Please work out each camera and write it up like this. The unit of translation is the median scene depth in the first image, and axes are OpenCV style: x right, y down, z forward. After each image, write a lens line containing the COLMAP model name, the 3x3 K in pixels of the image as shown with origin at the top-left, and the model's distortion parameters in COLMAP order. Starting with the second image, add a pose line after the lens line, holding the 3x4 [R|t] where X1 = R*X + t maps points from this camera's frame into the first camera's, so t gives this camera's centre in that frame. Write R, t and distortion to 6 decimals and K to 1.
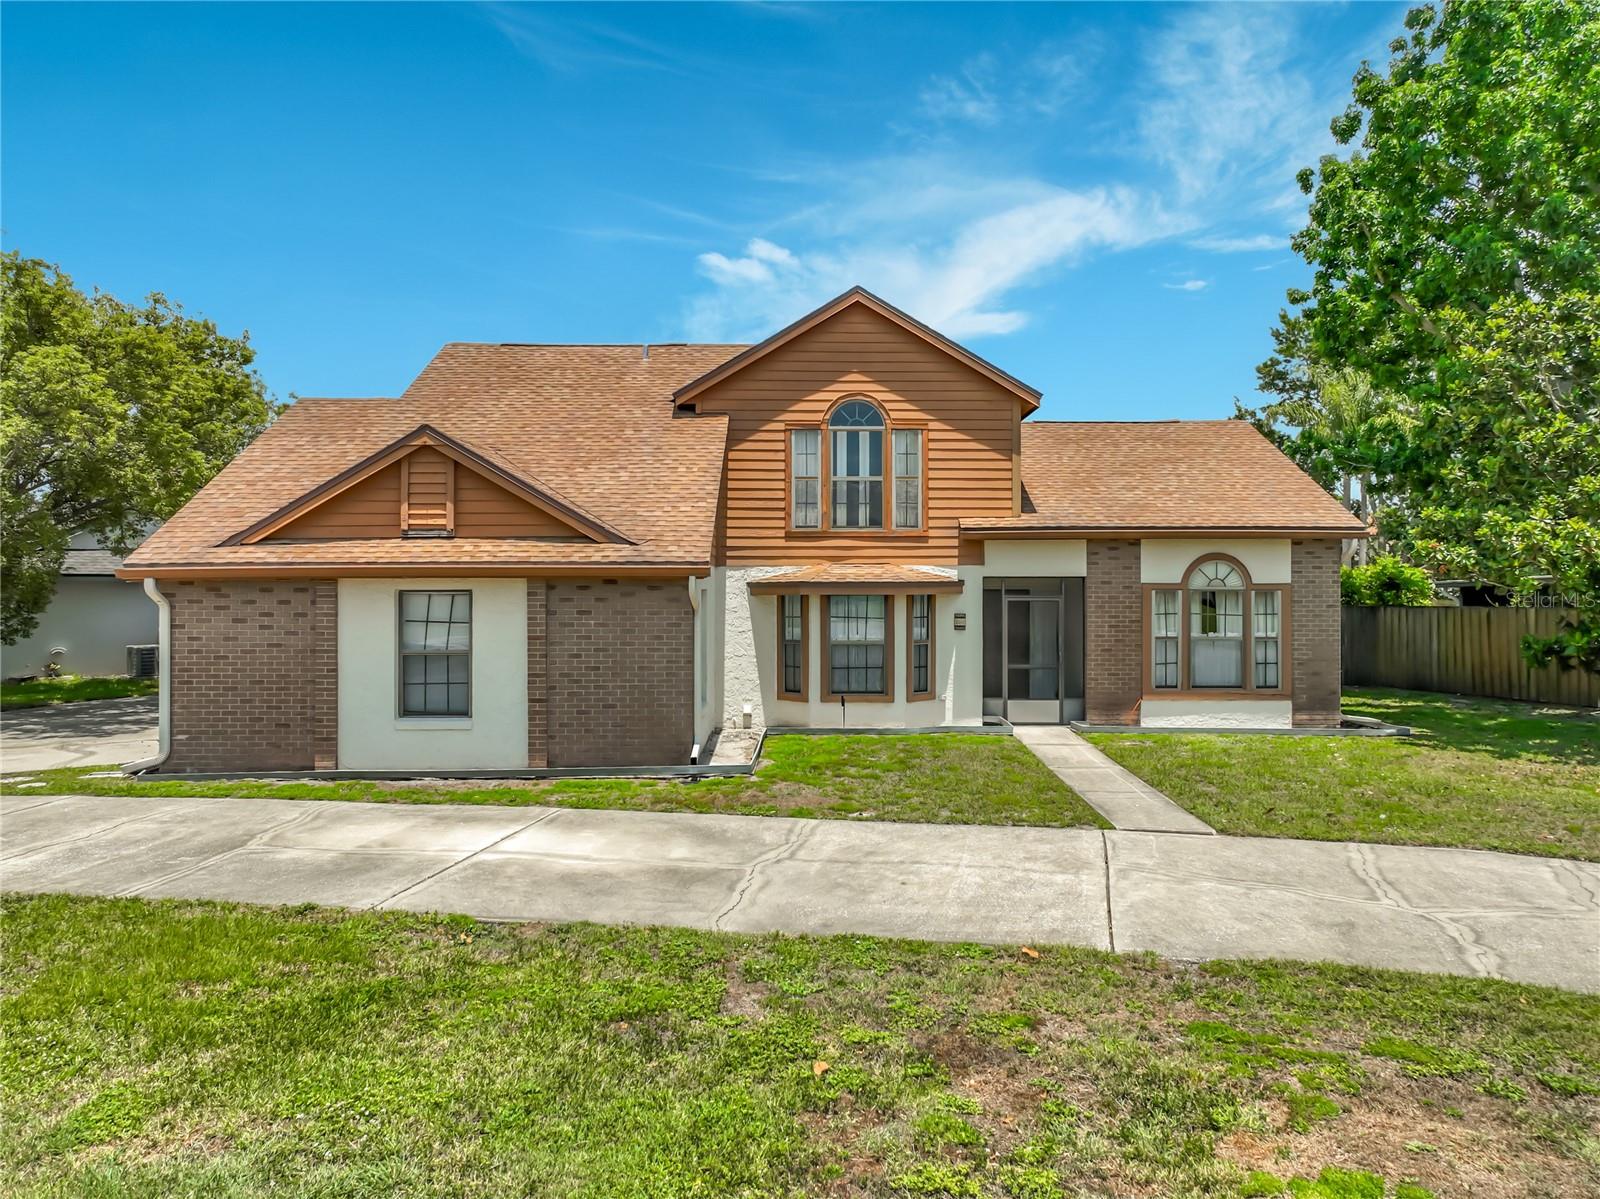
lens RADIAL K [[1128.5, 0, 816.6], [0, 1128.5, 579.8], [0, 0, 1]] dist [0.001658, 0.004787]
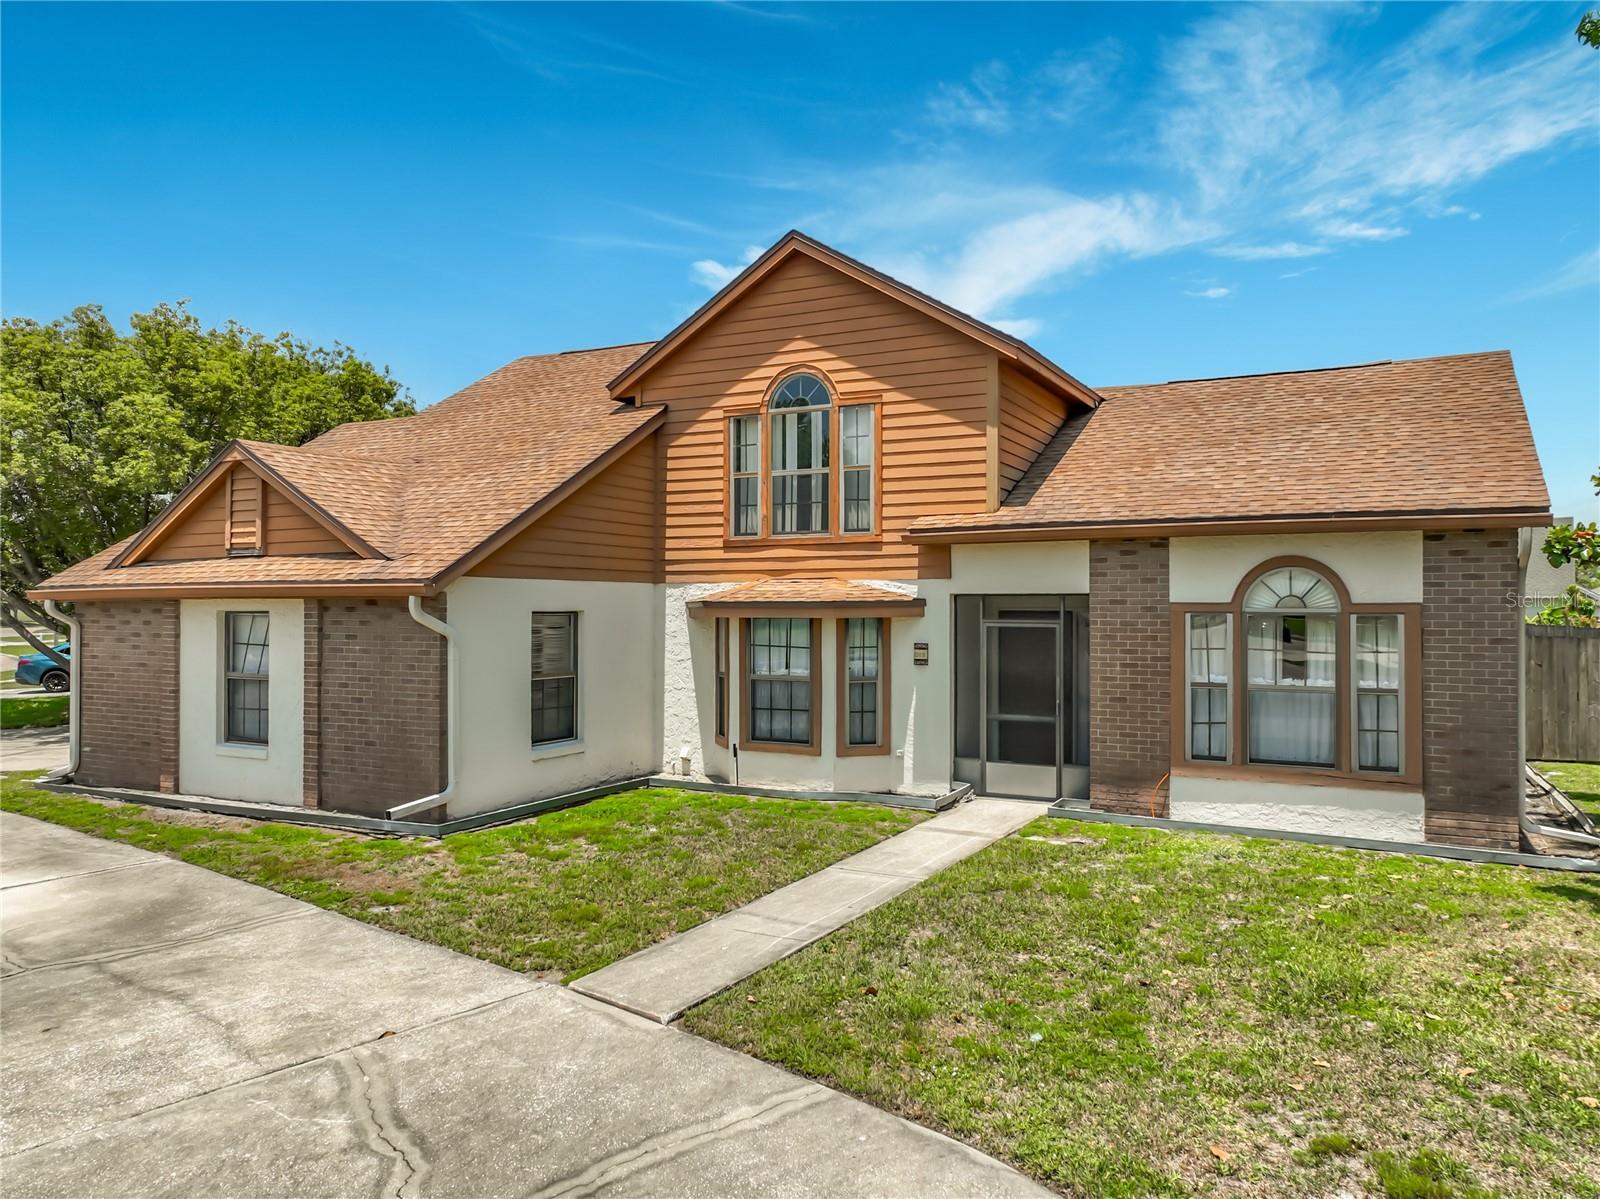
lens RADIAL K [[1130.3, 0, 817.0], [0, 1130.3, 594.6], [0, 0, 1]] dist [0.004587, 0.001716]
pose [[0.879587, -0.004509, -0.475716, 0.468197], [0.003286, 0.999989, -0.003402, -0.000268], [0.475726, 0.001430, 0.879592, 0.333469]]
